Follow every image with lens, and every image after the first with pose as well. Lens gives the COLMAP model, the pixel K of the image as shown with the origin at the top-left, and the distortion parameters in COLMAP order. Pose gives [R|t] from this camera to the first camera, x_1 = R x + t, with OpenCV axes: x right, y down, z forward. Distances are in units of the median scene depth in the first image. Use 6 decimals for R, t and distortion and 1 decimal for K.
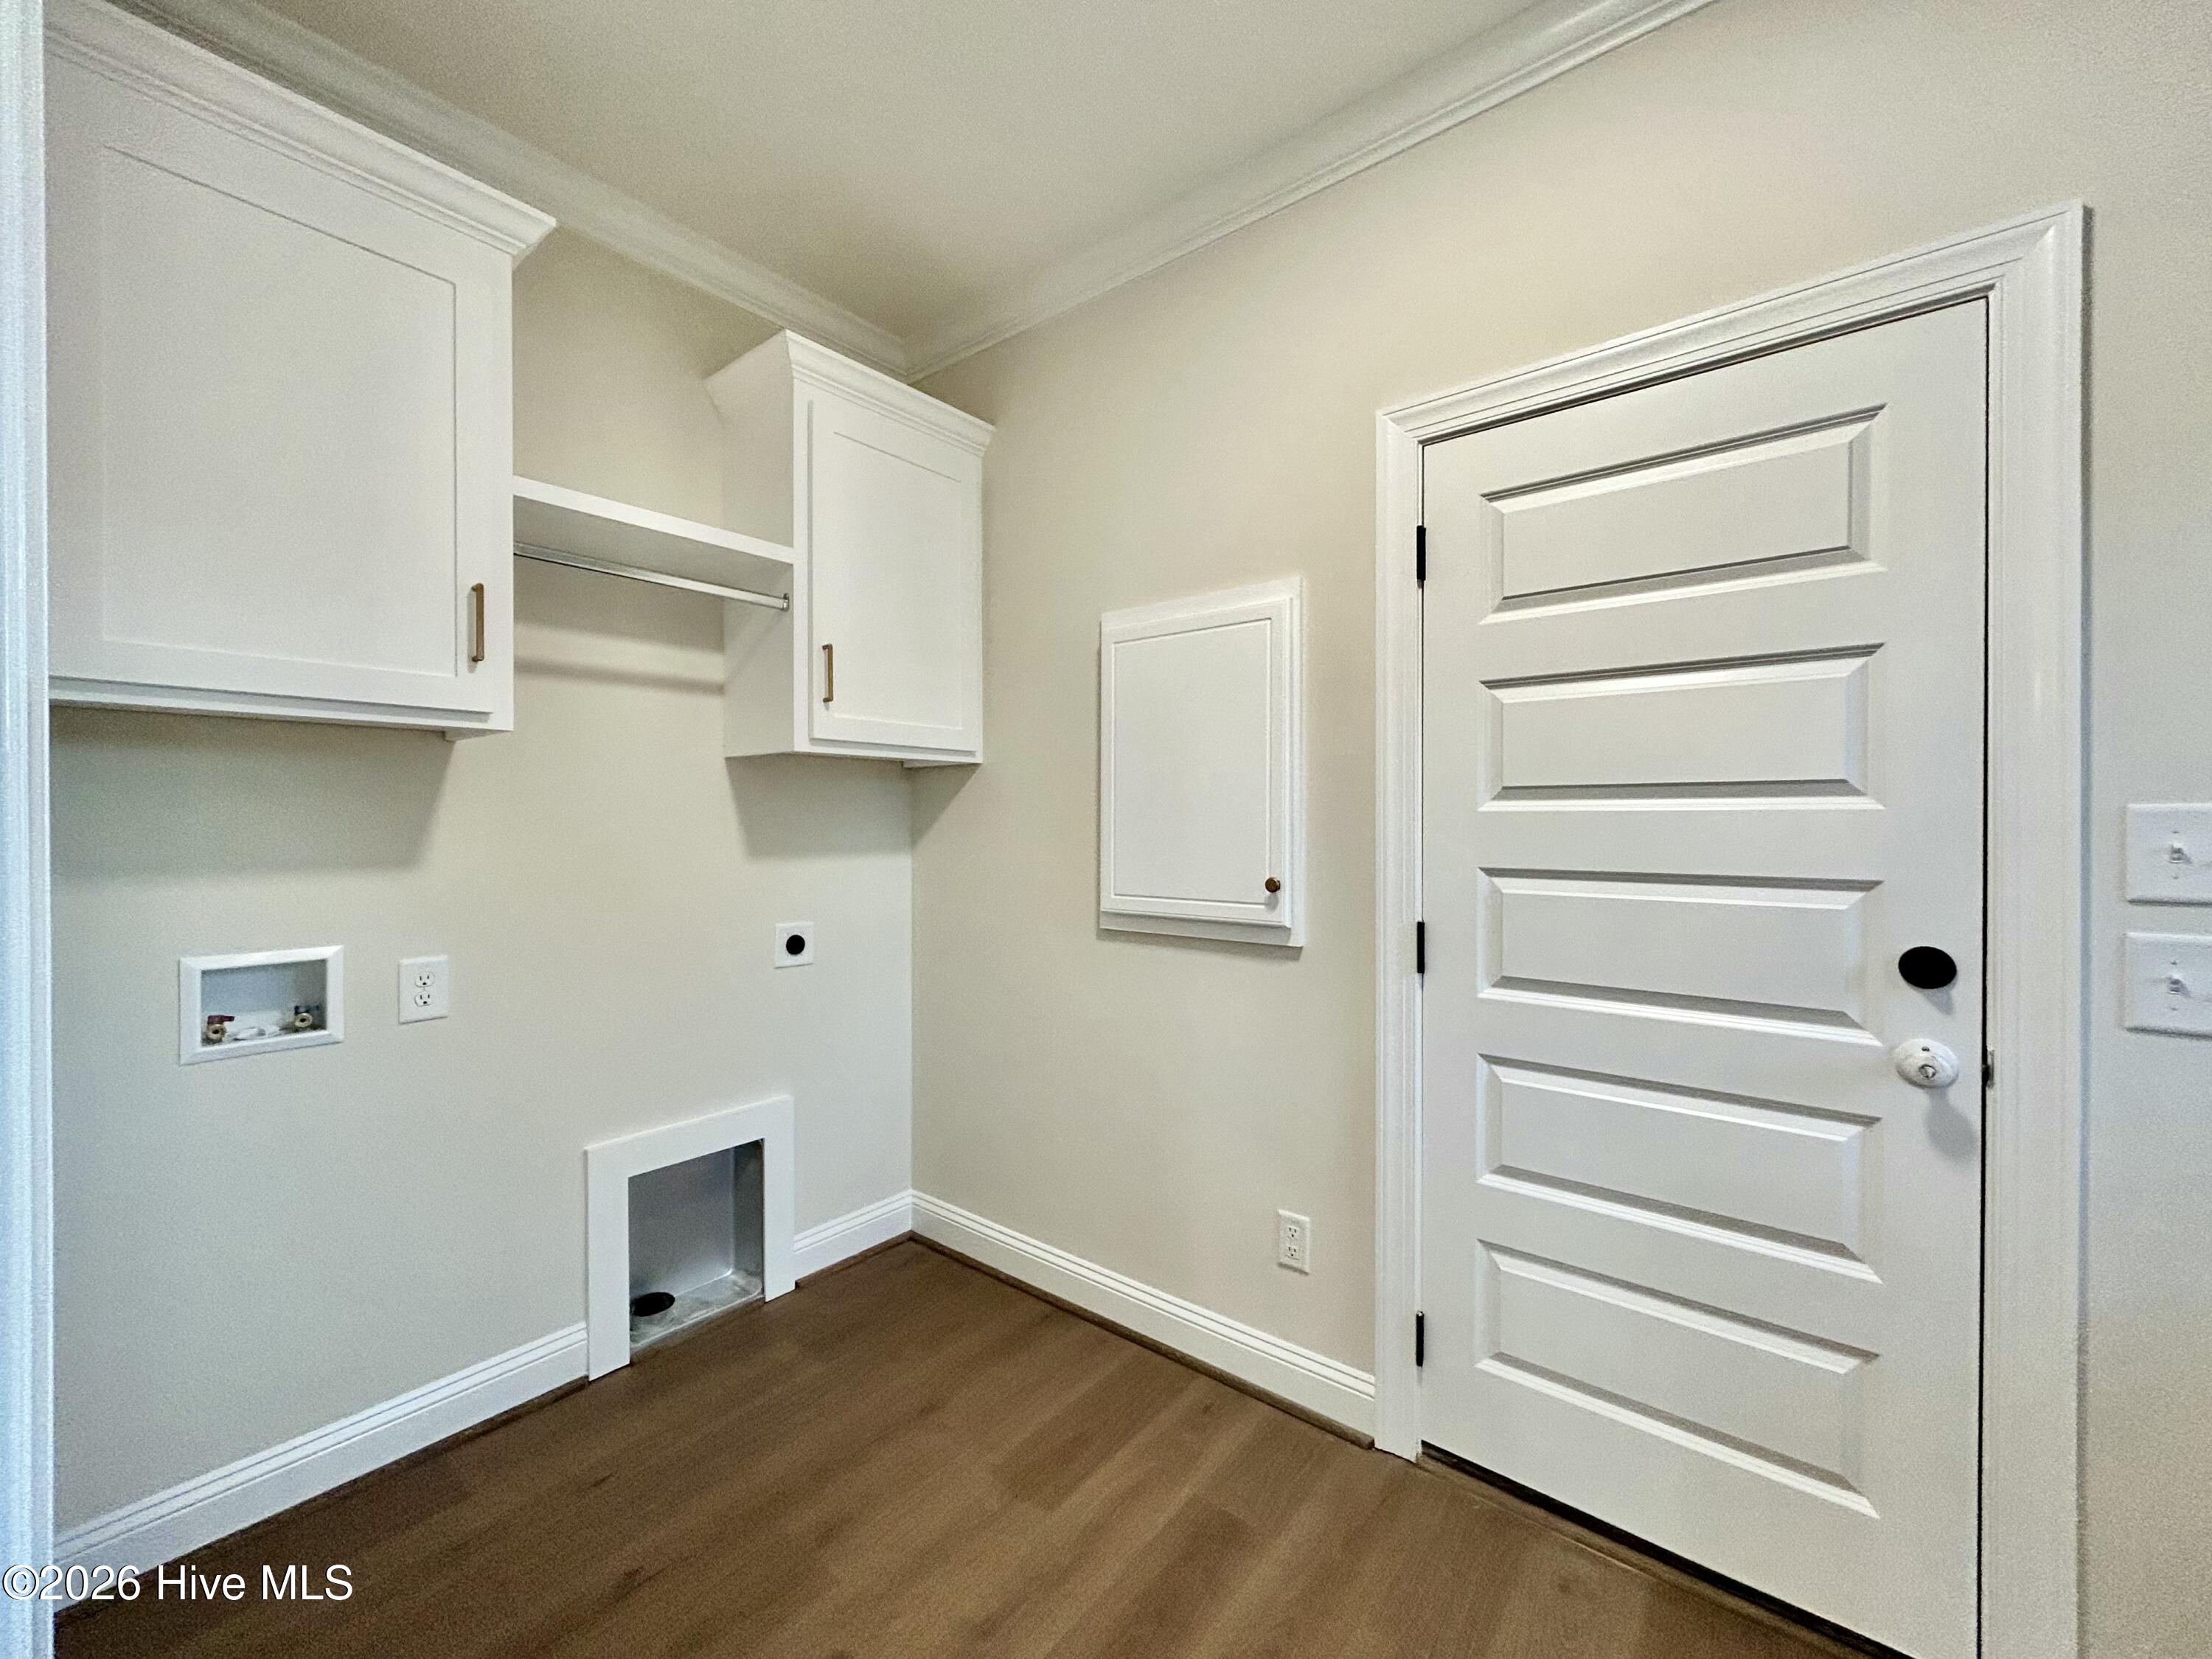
lens RADIAL K [[894.5, 0, 1107.6], [0, 894.5, 826.0], [0, 0, 1]] dist [-0.012856, 0.009370]
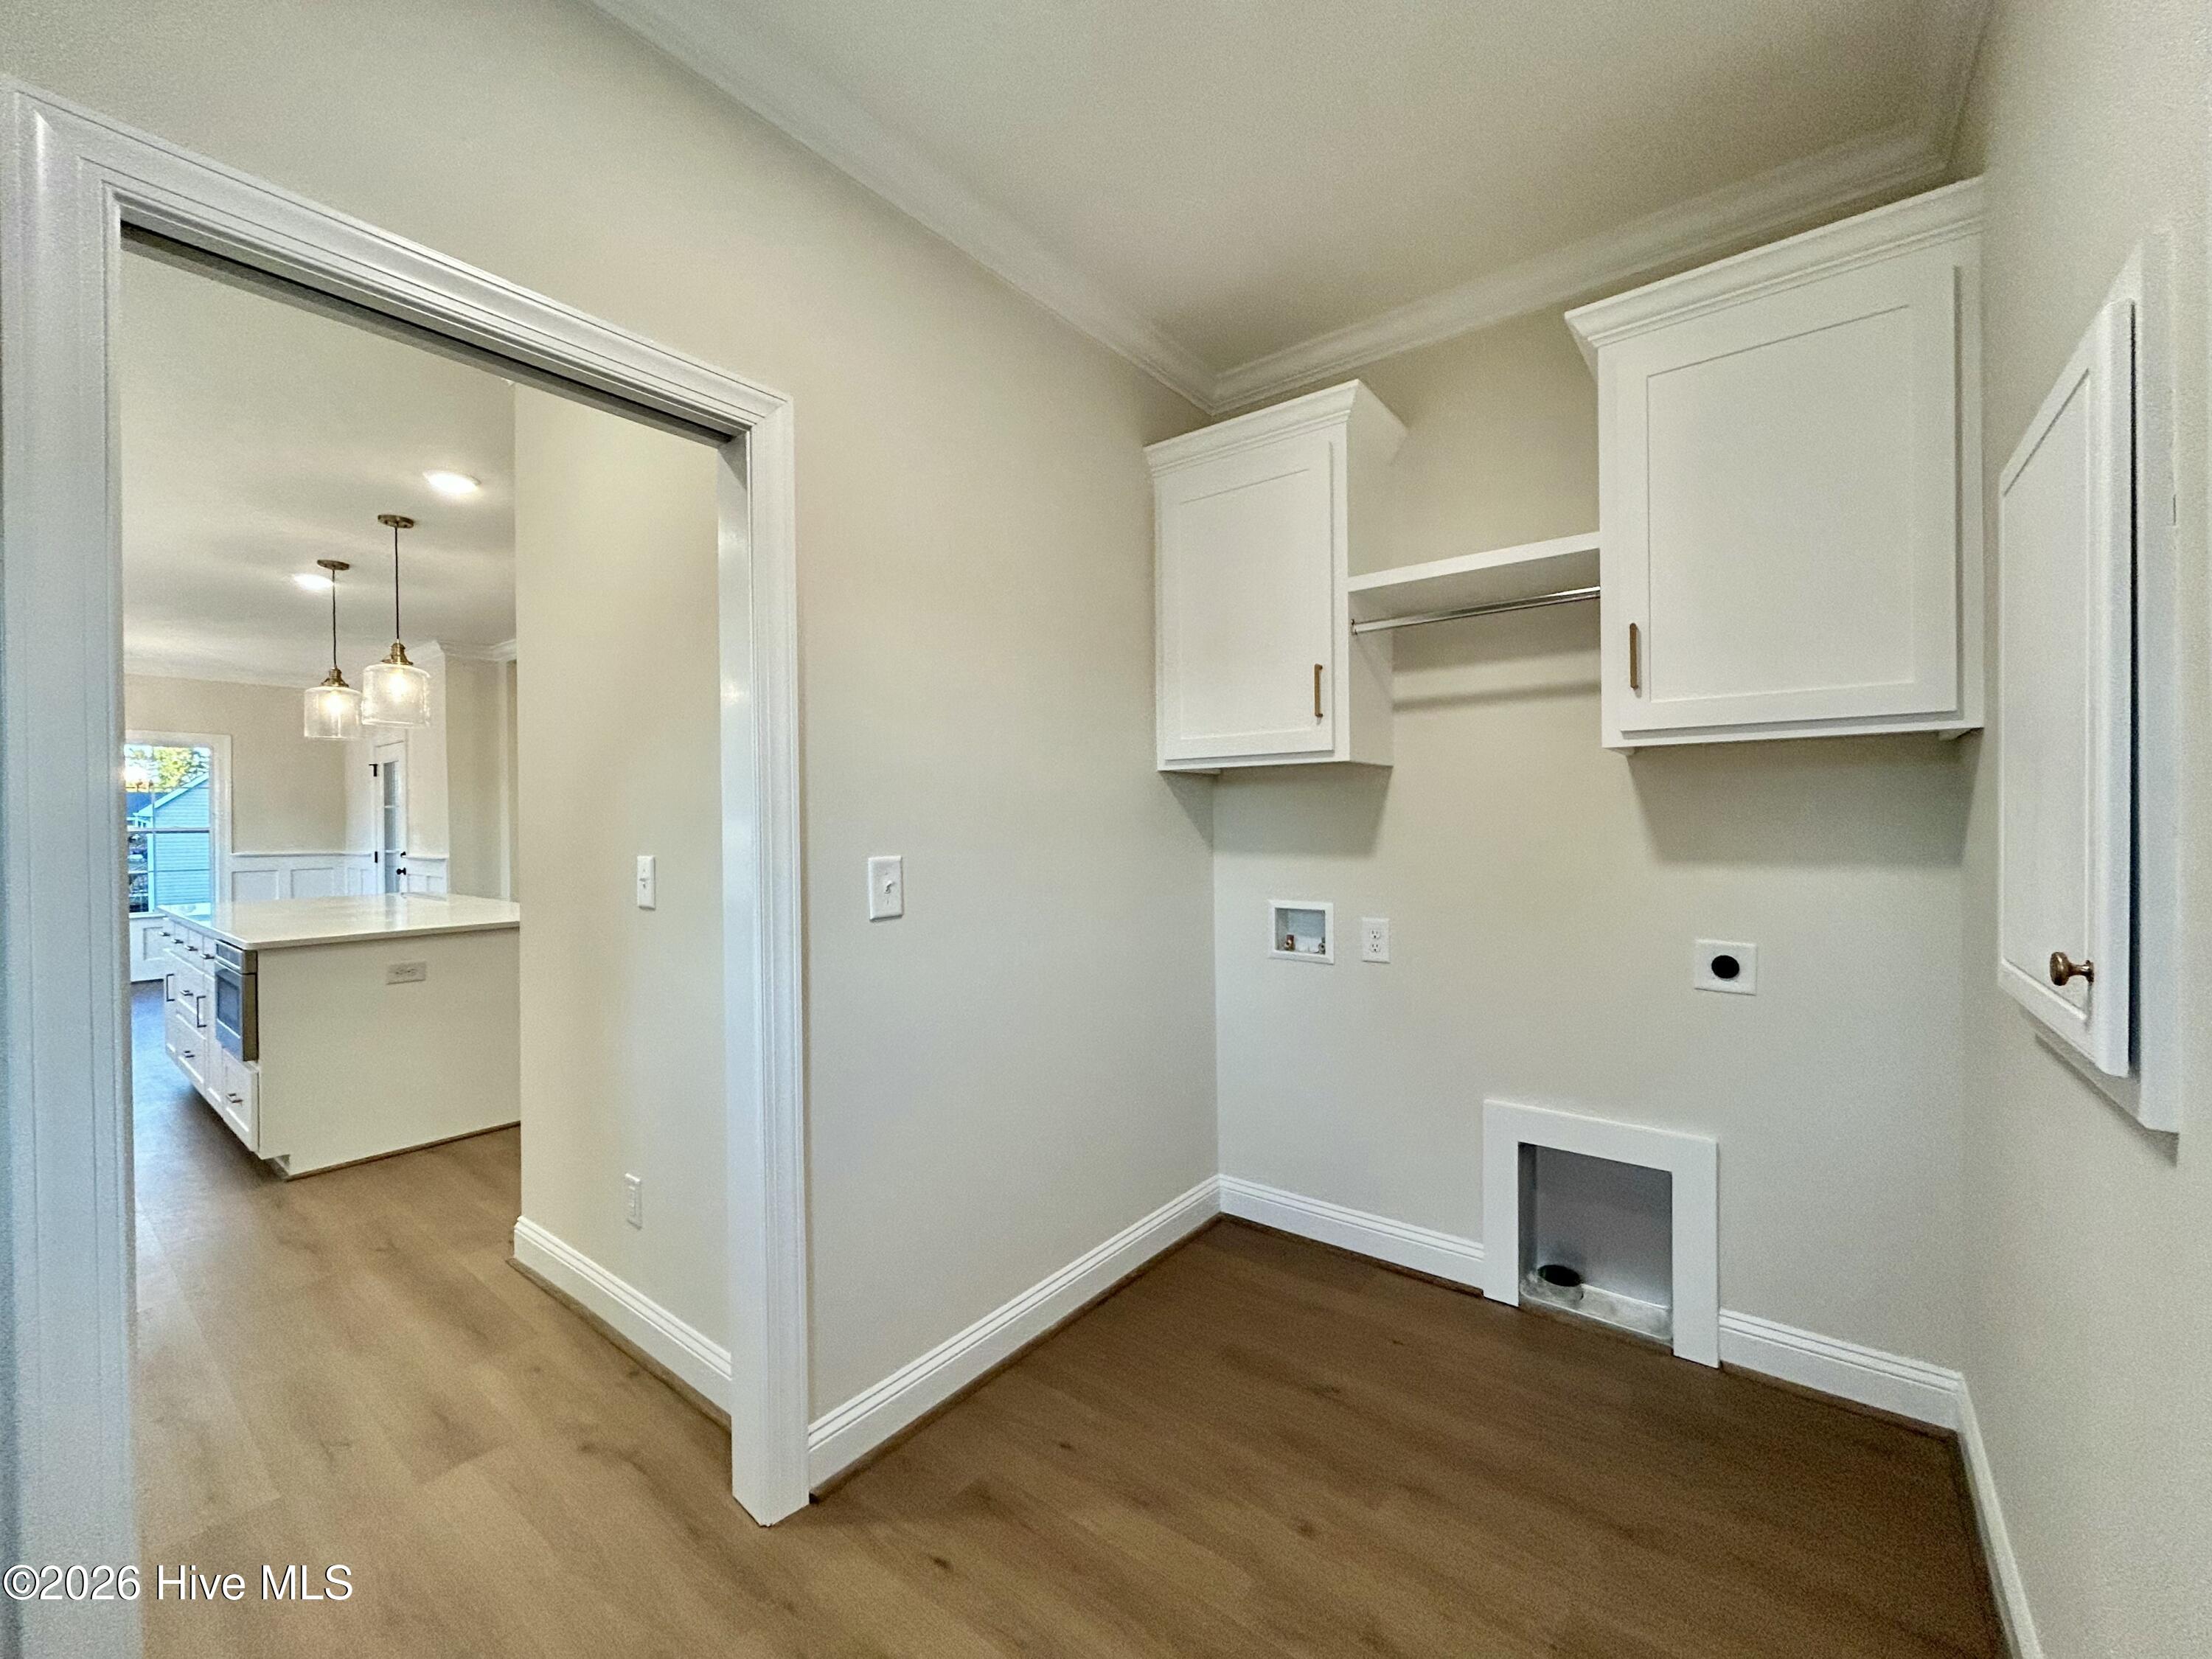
lens RADIAL K [[894.5, 0, 1107.6], [0, 894.5, 826.0], [0, 0, 1]] dist [-0.012856, 0.009370]
pose [[0.017043, 0.003873, -0.999847, 0.577880], [0.003583, 0.999986, 0.003934, -0.007785], [0.999848, -0.003649, 0.017029, 0.470565]]
